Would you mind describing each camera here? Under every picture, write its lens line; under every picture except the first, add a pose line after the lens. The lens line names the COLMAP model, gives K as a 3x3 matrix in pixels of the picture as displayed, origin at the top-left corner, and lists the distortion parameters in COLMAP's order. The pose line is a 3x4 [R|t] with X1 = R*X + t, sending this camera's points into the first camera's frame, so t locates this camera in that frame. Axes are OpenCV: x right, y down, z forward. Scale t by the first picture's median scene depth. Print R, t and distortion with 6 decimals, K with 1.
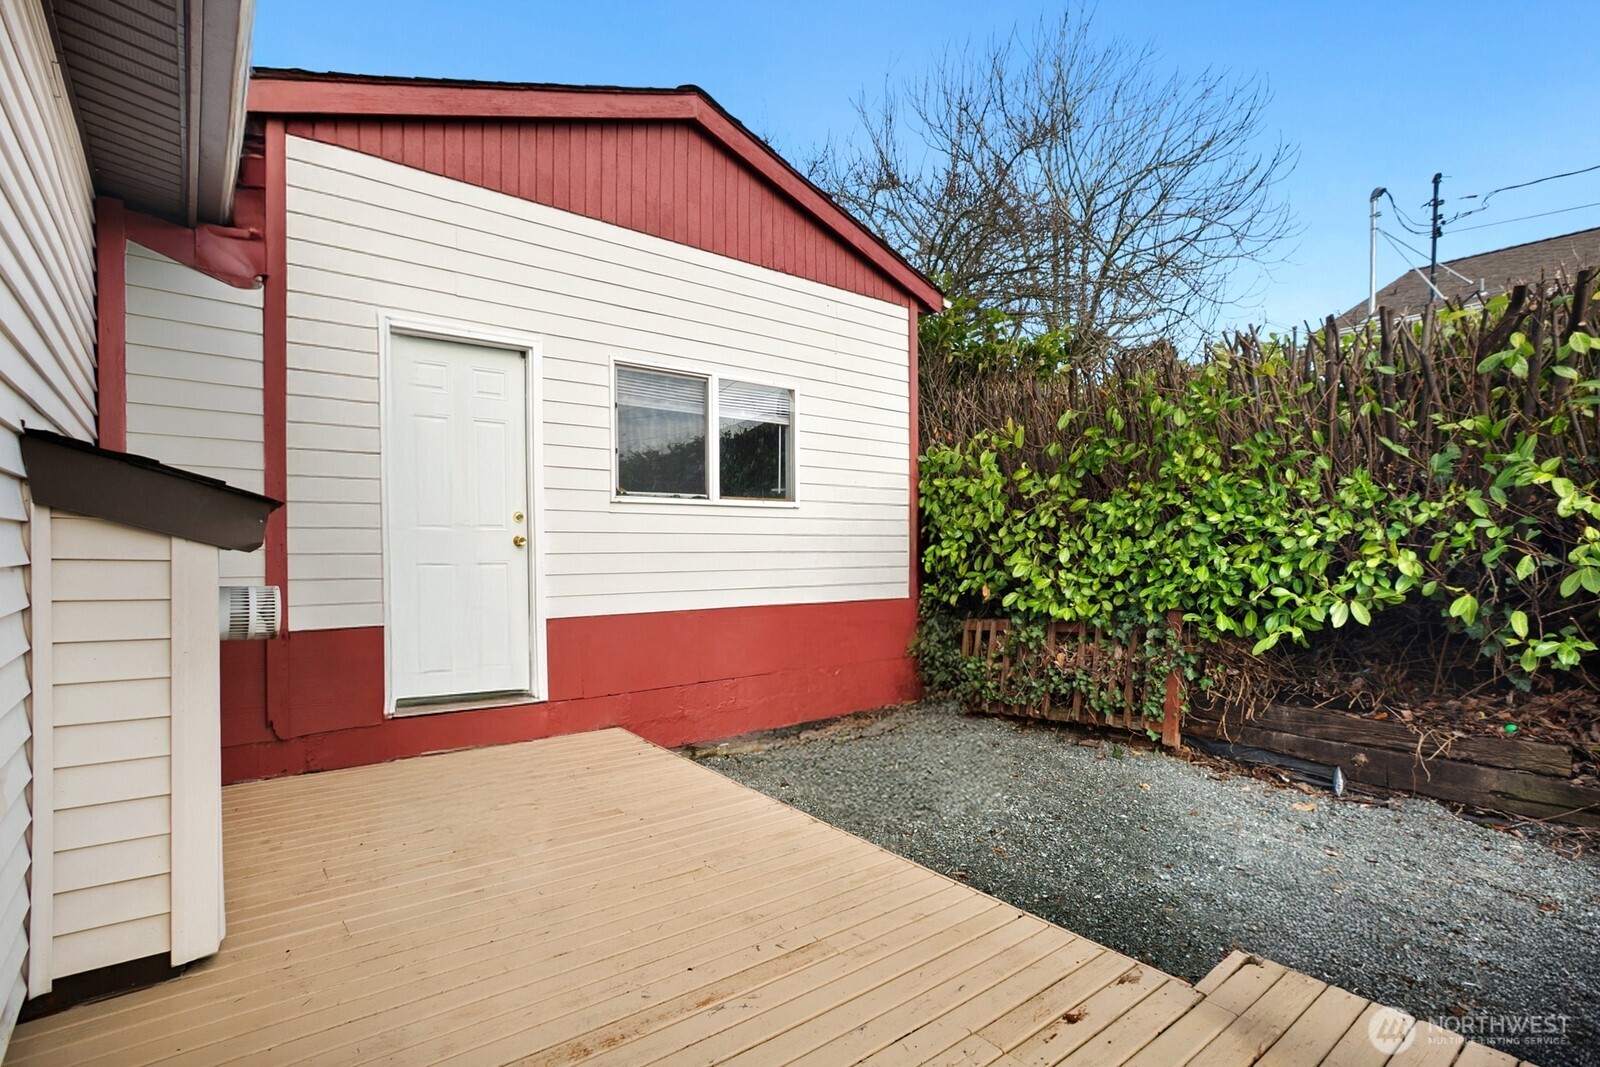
lens RADIAL K [[782.1, 0, 788.4], [0, 782.1, 563.2], [0, 0, 1]] dist [-0.043503, 0.020630]
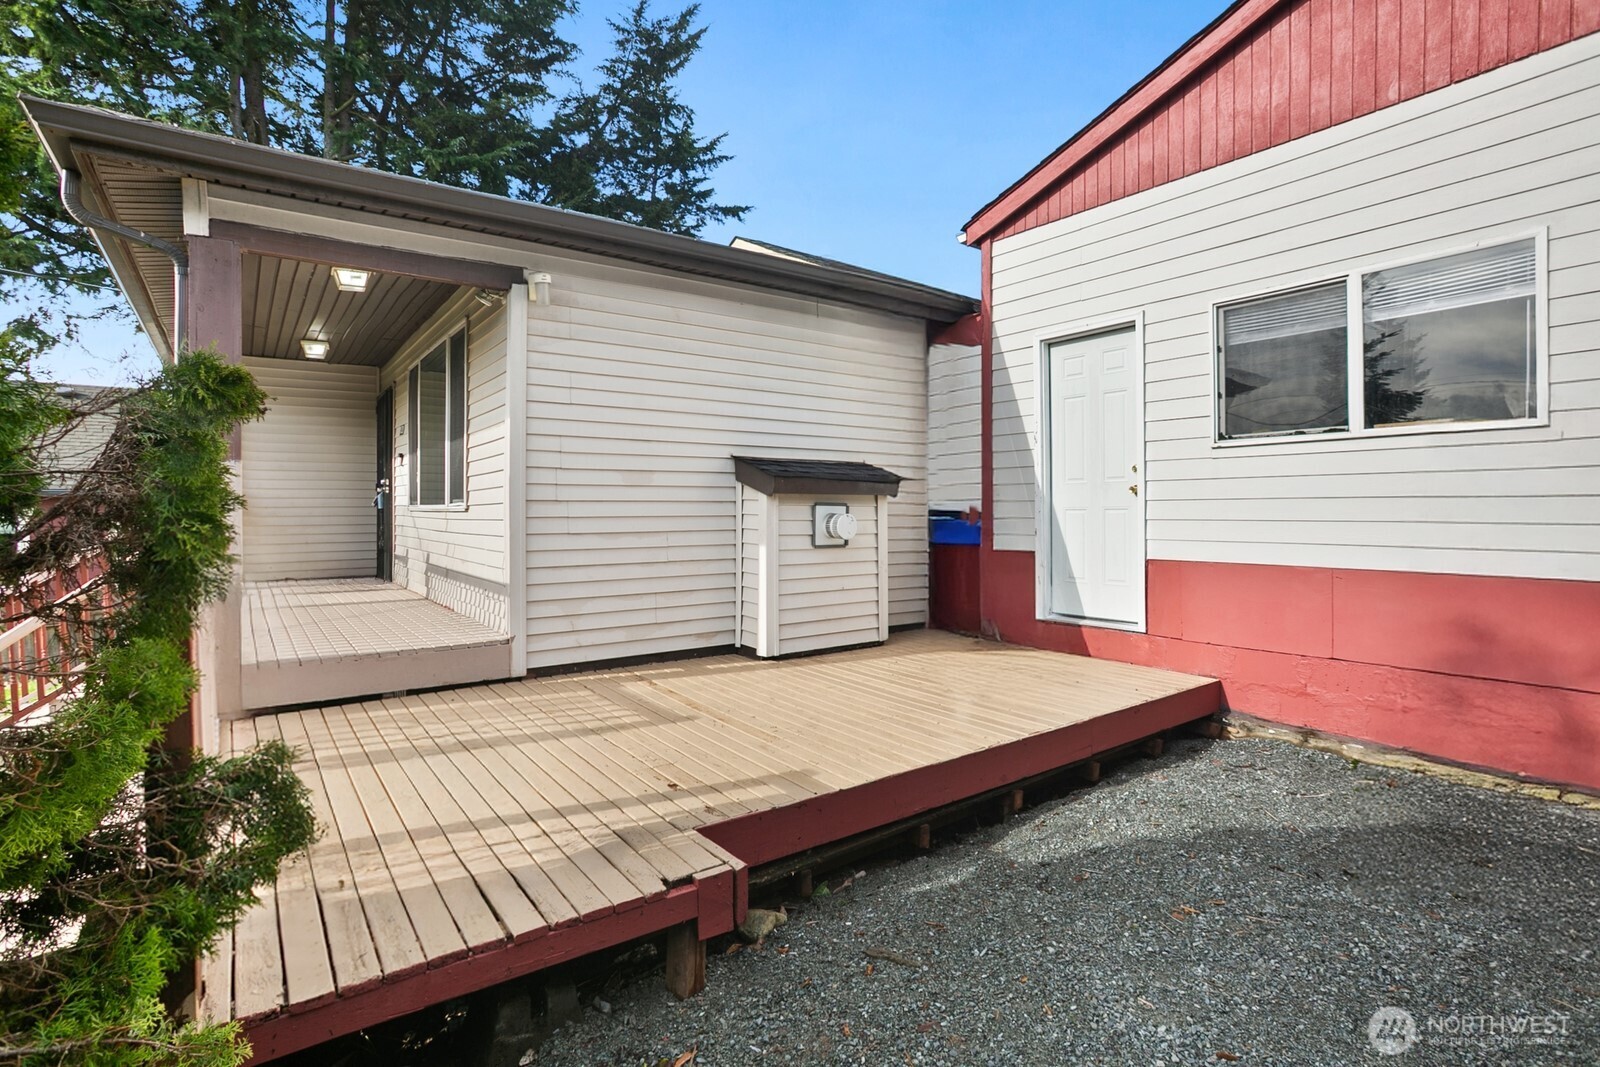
lens RADIAL K [[782.1, 0, 805.9], [0, 782.1, 513.3], [0, 0, 1]] dist [-0.043503, 0.020630]
pose [[-0.056597, 0.004410, -0.998387, 2.014987], [-0.022210, 0.999737, 0.005675, 0.025172], [0.998150, 0.022496, -0.056484, 1.406515]]
